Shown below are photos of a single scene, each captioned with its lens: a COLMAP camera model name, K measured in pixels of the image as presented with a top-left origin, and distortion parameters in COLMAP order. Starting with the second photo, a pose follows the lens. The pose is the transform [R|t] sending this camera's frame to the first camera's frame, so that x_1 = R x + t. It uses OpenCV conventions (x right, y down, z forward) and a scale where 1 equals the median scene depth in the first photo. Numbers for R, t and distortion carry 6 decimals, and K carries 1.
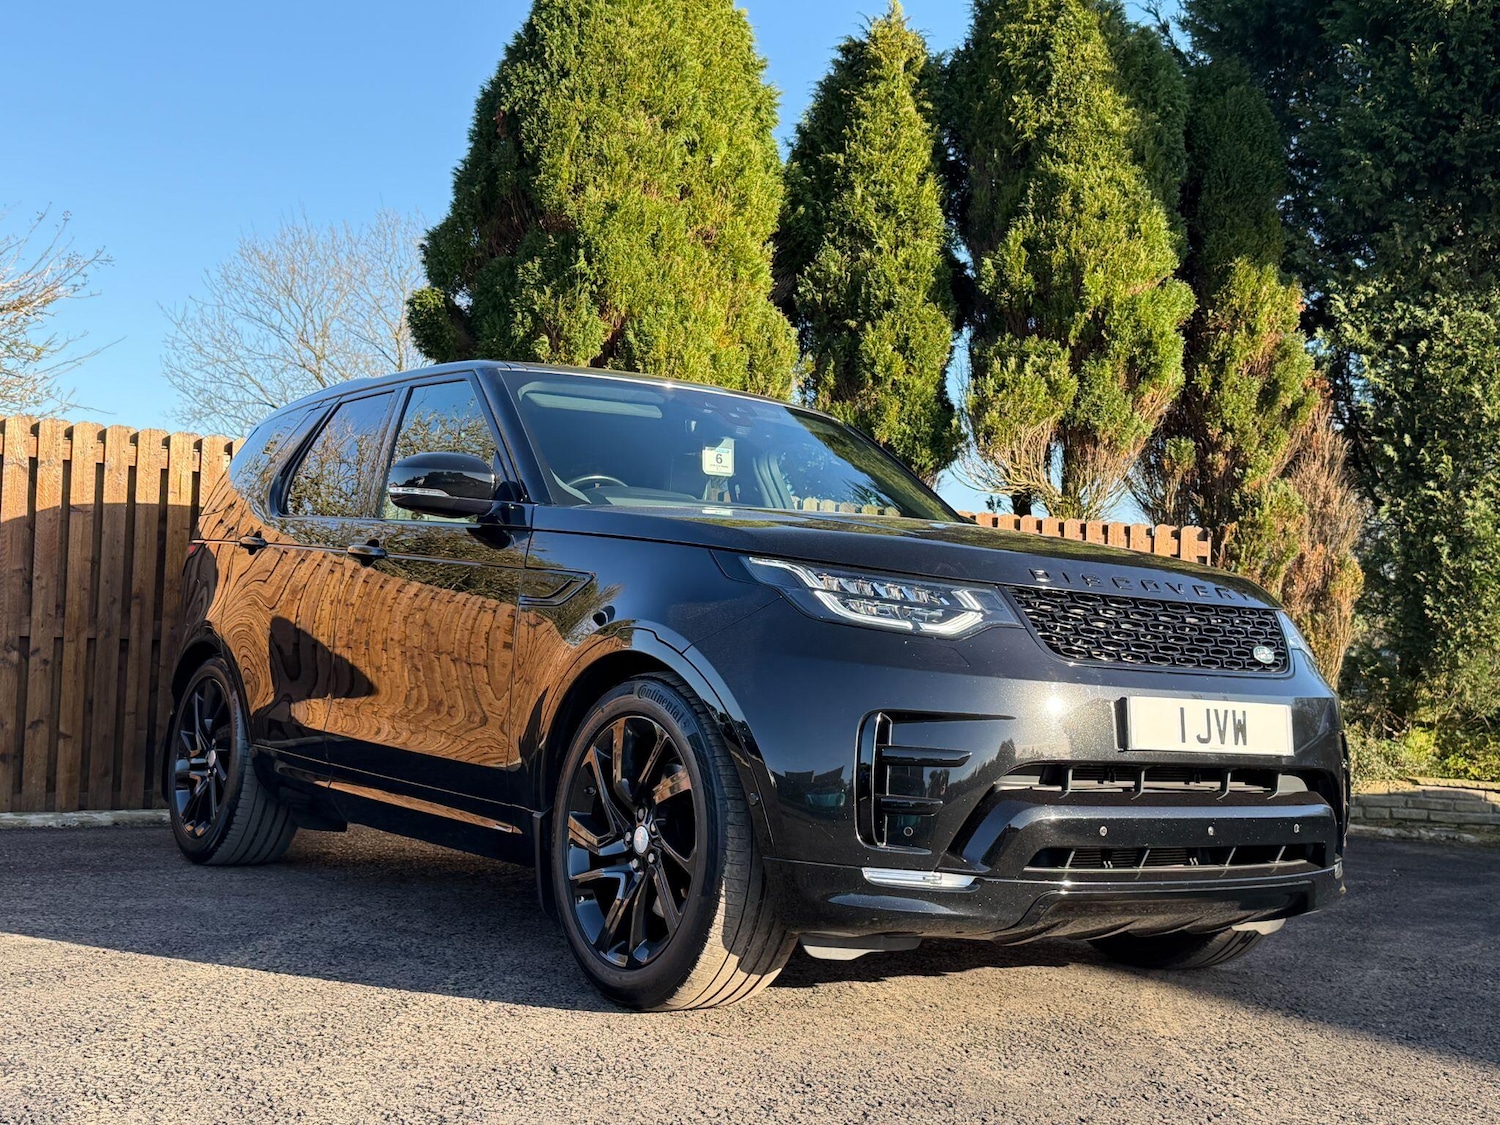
lens RADIAL K [[1744.8, 0, 751.0], [0, 1744.8, 566.2], [0, 0, 1]] dist [0.223892, -0.547582]
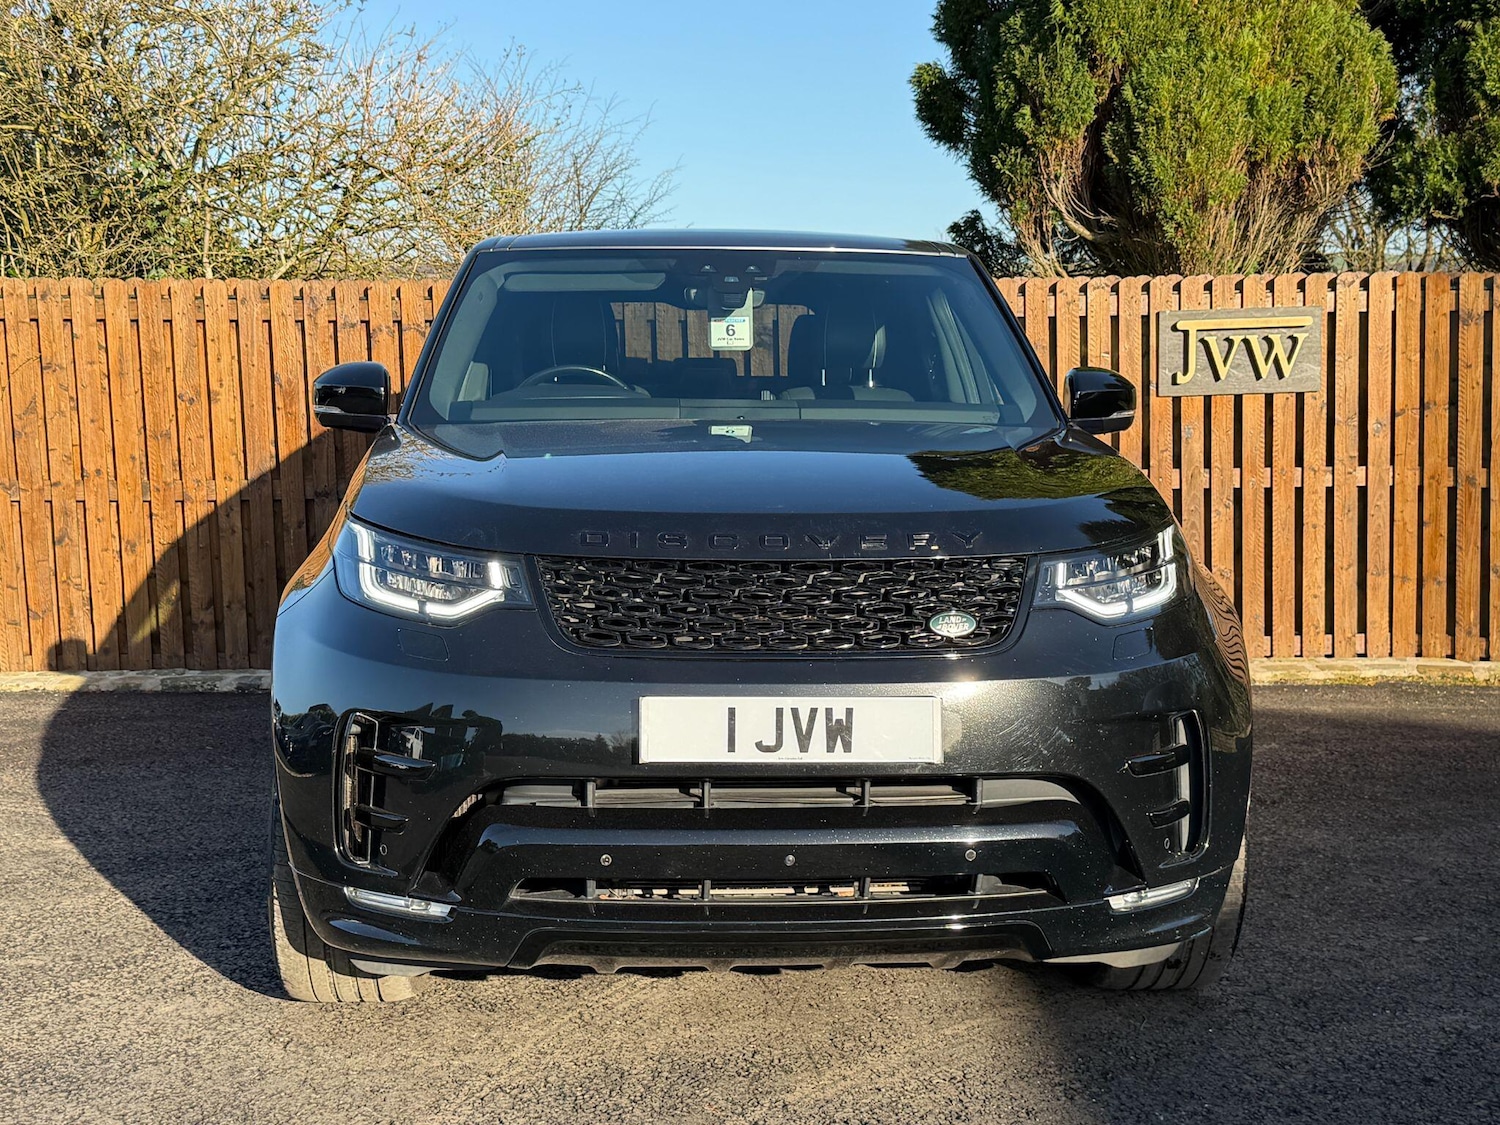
lens RADIAL K [[1964.4, 0, 753.4], [0, 1964.4, 565.4], [0, 0, 1]] dist [0.251750, -0.657515]
pose [[0.848496, 0.004432, -0.529184, 0.256153], [0.066396, 0.991172, 0.114760, -0.029811], [0.525021, -0.132509, 0.840711, 0.097178]]
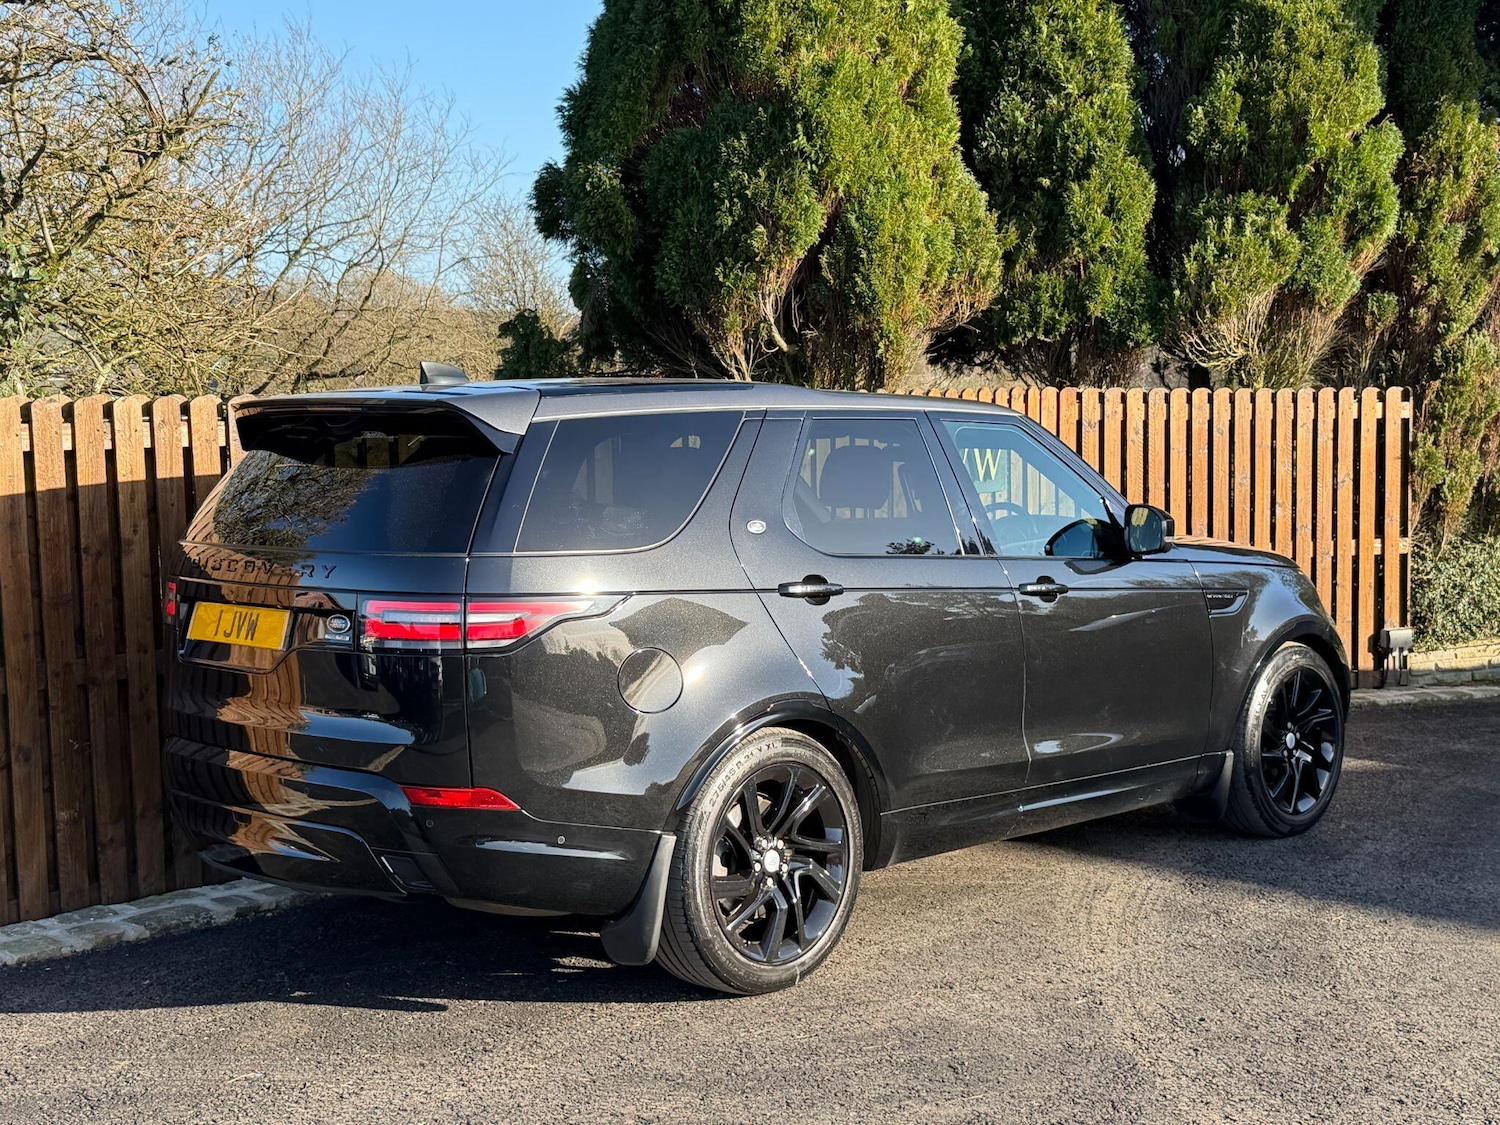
lens RADIAL K [[1917.8, 0, 746.2], [0, 1917.8, 558.2], [0, 0, 1]] dist [0.210565, -0.509544]
pose [[0.981691, -0.070511, 0.176951, -0.285111], [0.046590, 0.989630, 0.135873, -0.091013], [-0.184697, -0.125141, 0.974796, 0.037639]]
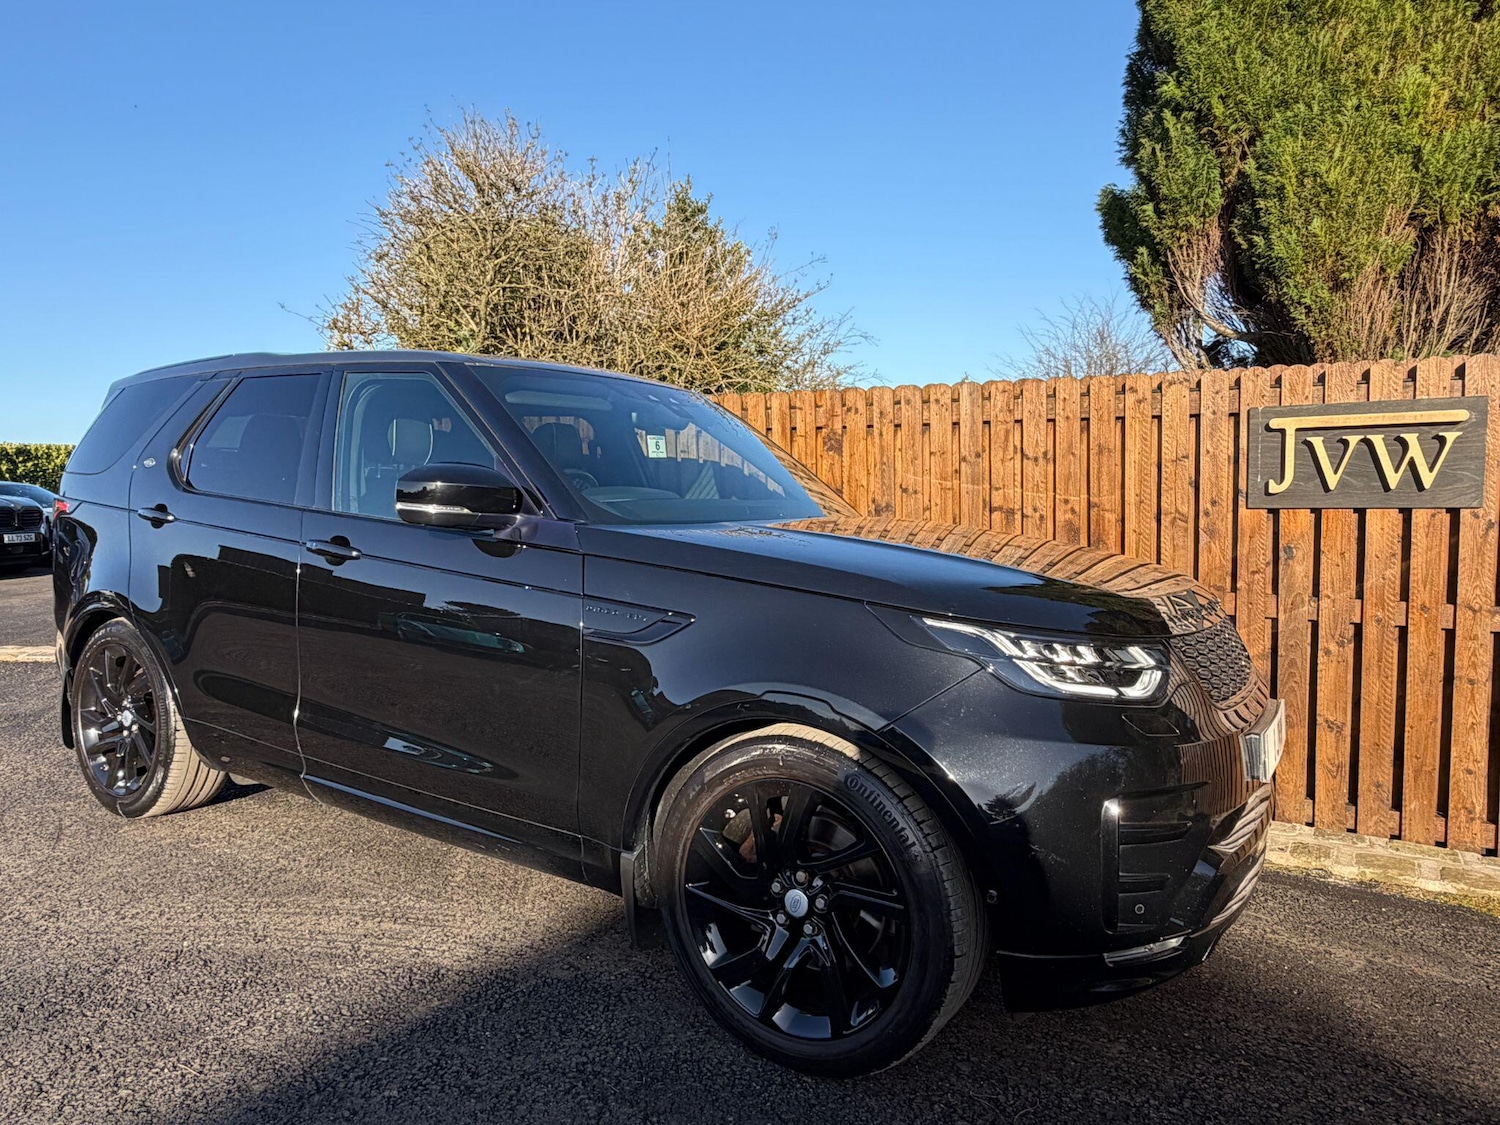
lens RADIAL K [[997.3, 0, 748.1], [0, 997.3, 569.6], [0, 0, 1]] dist [0.002017, -0.000591]
pose [[0.395014, 0.033061, -0.918080, 0.214849], [0.051740, 0.996965, 0.058164, -0.000887], [0.917217, -0.070477, 0.392105, 0.598521]]
